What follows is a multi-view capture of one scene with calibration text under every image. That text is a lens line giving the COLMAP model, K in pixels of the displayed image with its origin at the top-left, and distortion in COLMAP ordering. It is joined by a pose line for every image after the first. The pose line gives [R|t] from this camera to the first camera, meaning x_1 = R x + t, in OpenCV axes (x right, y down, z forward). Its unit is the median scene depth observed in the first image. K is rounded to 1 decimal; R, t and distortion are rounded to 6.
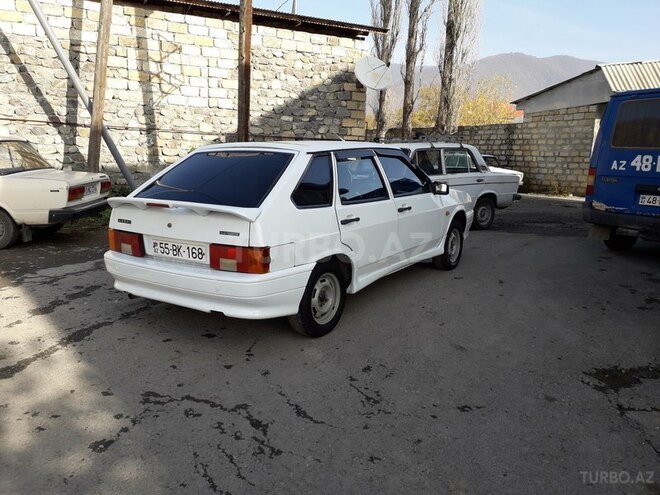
lens RADIAL K [[549.0, 0, 320.6], [0, 549.0, 246.9], [0, 0, 1]] dist [0.153914, -0.286804]
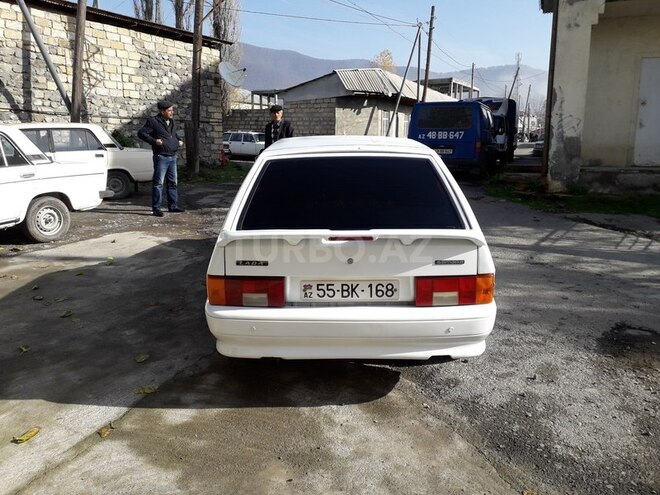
lens RADIAL K [[558.3, 0, 330.0], [0, 558.3, 247.5], [0, 0, 1]] dist [0.013083, 0.003042]
pose [[0.834543, -0.122162, 0.537229, -0.543001], [0.101452, 0.992507, 0.068091, 0.051326], [-0.541522, -0.002322, 0.840684, -0.337198]]
